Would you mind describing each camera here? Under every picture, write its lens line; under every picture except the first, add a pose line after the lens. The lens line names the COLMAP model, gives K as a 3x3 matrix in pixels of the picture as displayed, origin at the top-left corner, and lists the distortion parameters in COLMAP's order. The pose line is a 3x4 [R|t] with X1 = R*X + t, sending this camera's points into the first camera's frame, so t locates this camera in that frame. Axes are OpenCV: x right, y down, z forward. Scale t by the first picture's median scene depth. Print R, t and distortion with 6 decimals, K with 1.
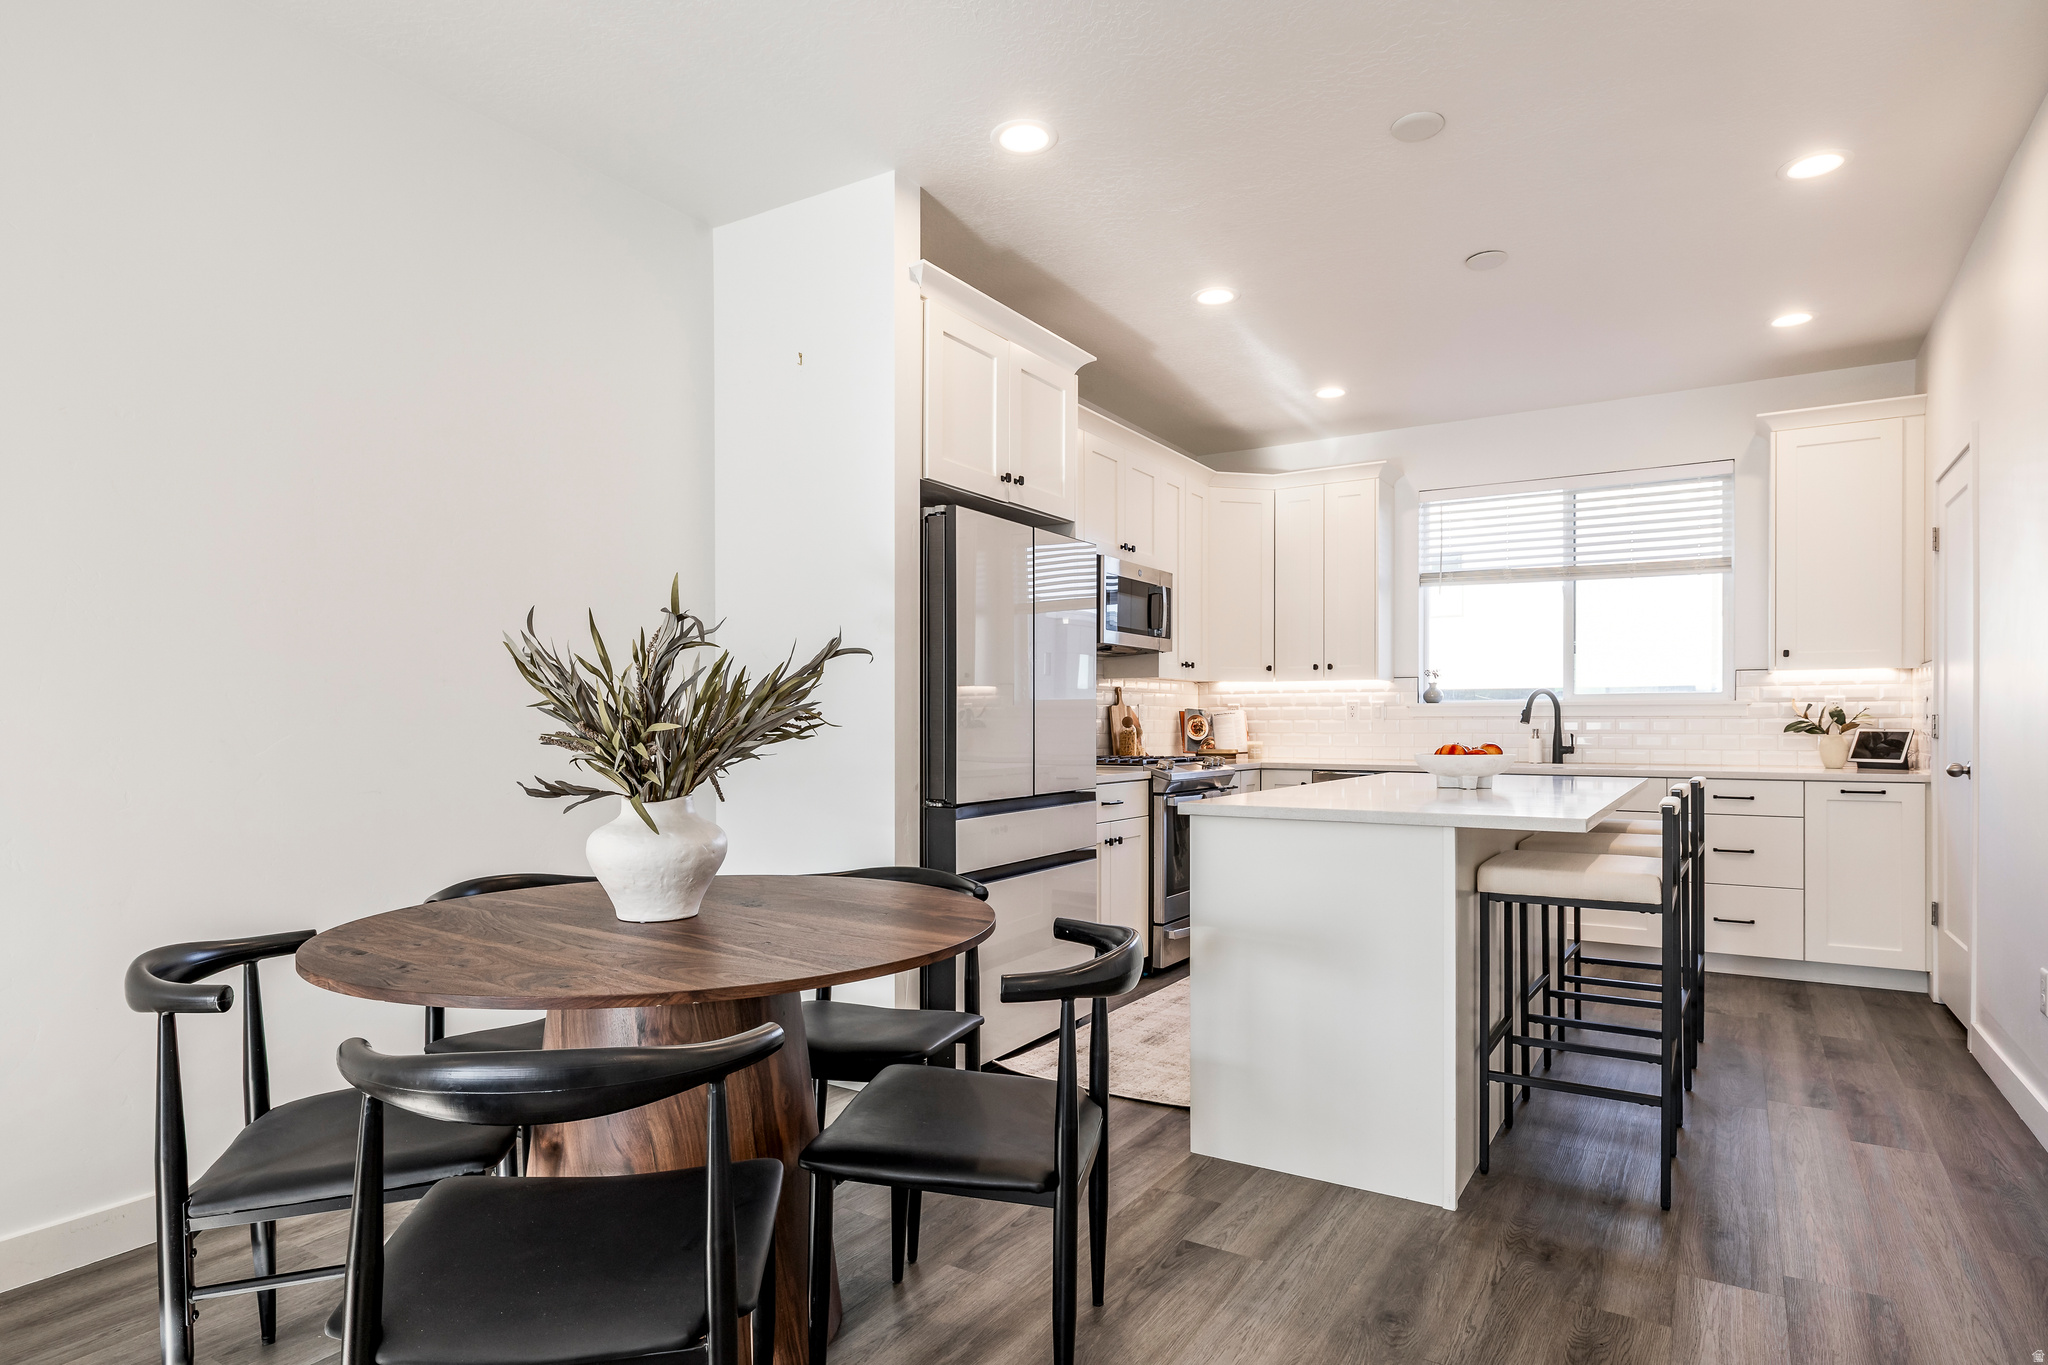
lens RADIAL K [[1122.5, 0, 1039.6], [0, 1122.5, 724.1], [0, 0, 1]] dist [0.009151, 0.002050]
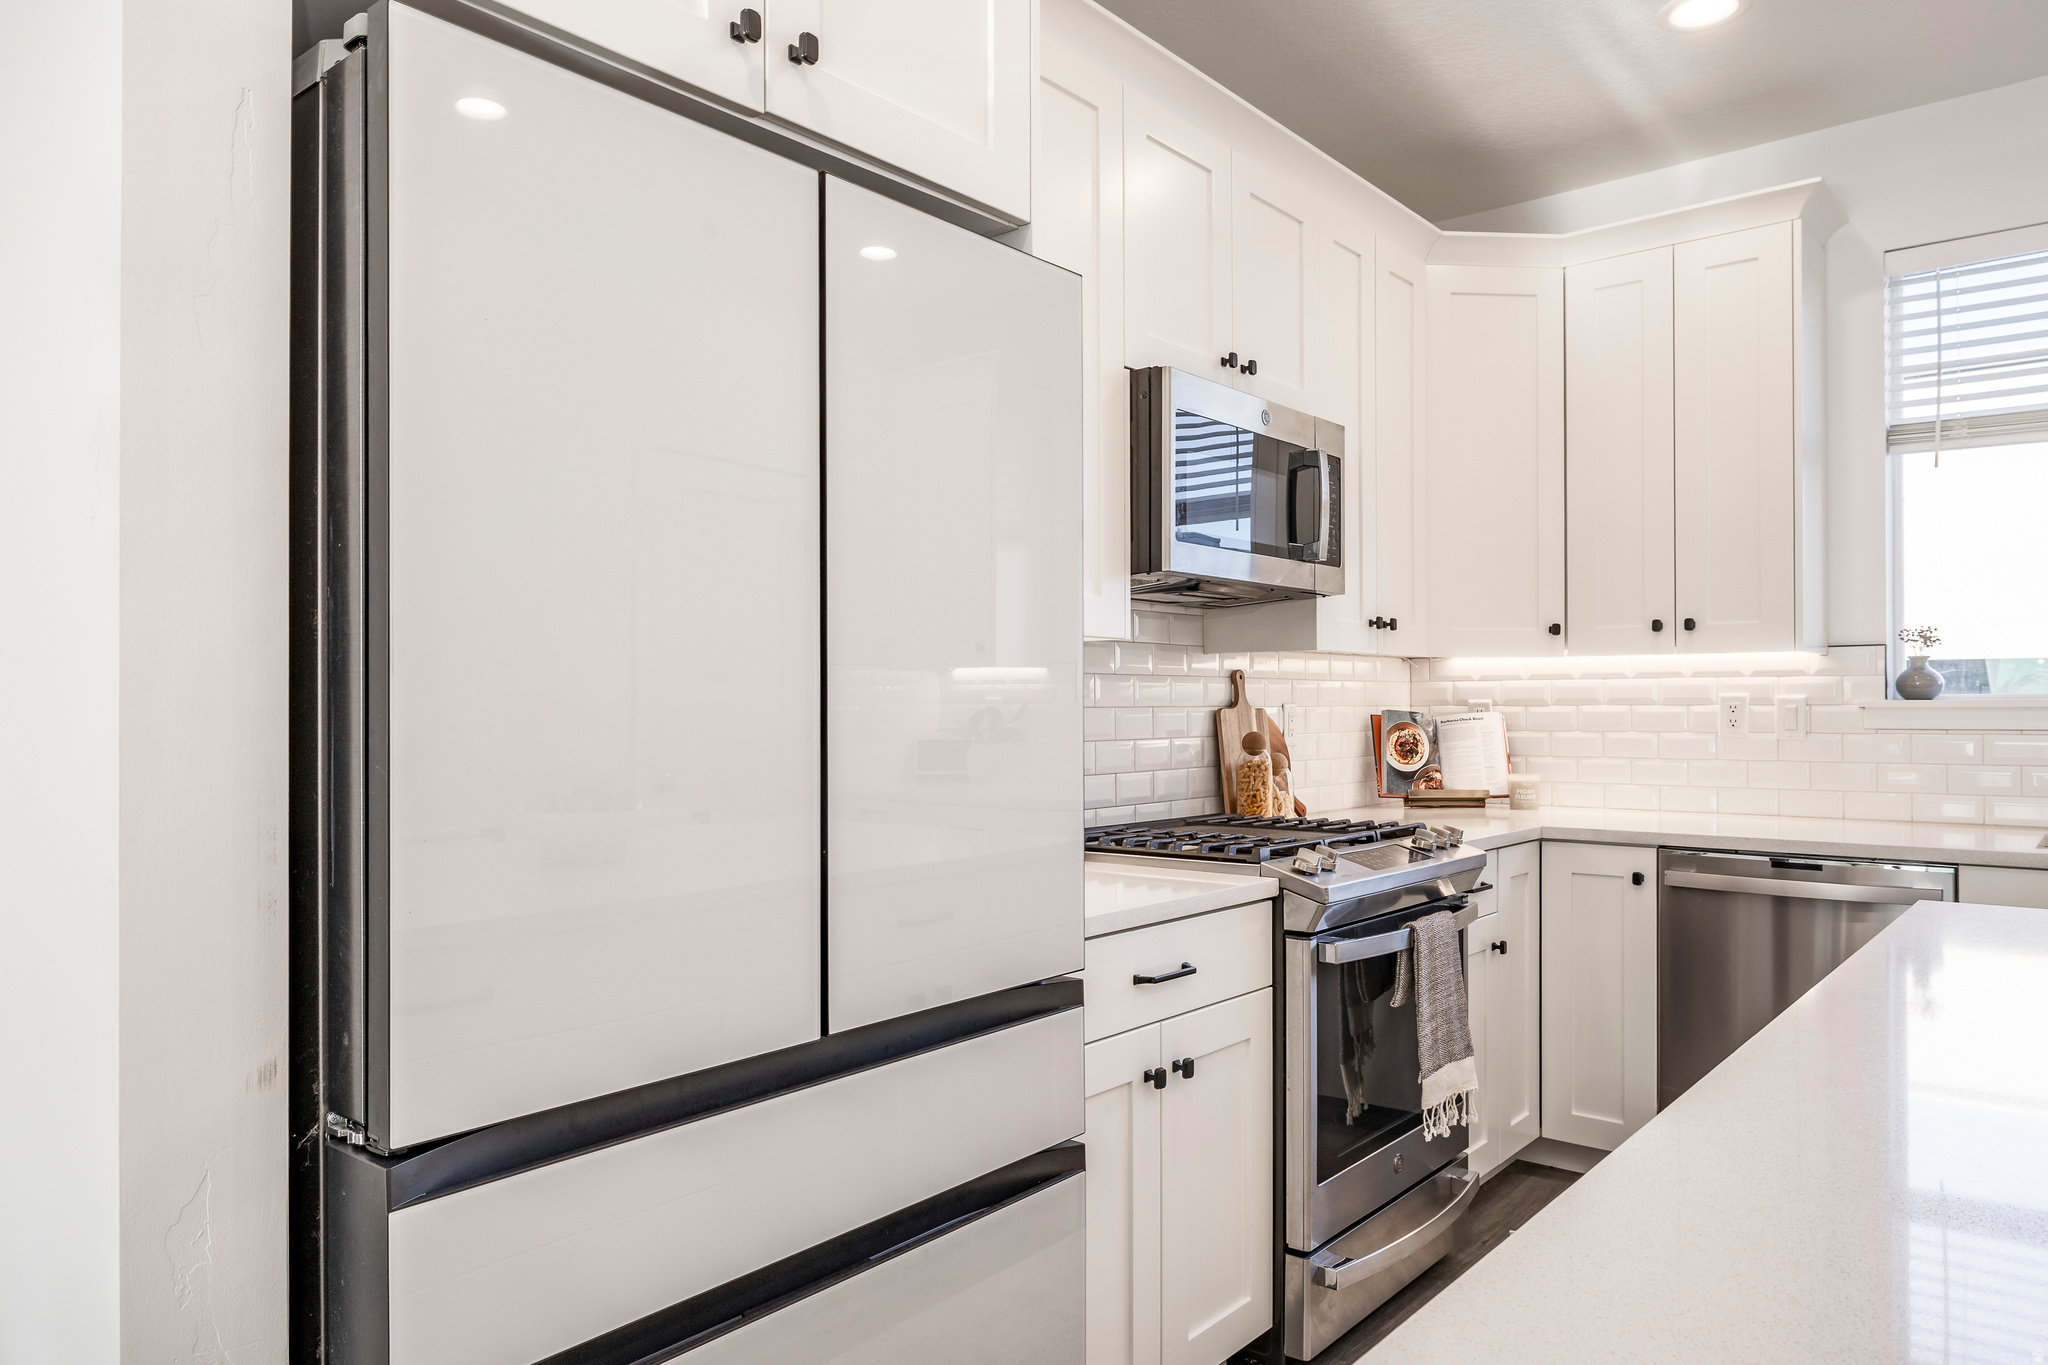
lens RADIAL K [[1356.6, 0, 1036.0], [0, 1356.6, 698.6], [0, 0, 1]] dist [-0.001825, 0.001959]
pose [[0.990121, -0.003183, -0.140181, 0.073348], [0.002448, 0.999982, -0.005412, -0.019561], [0.140196, 0.005016, 0.990111, 0.446274]]
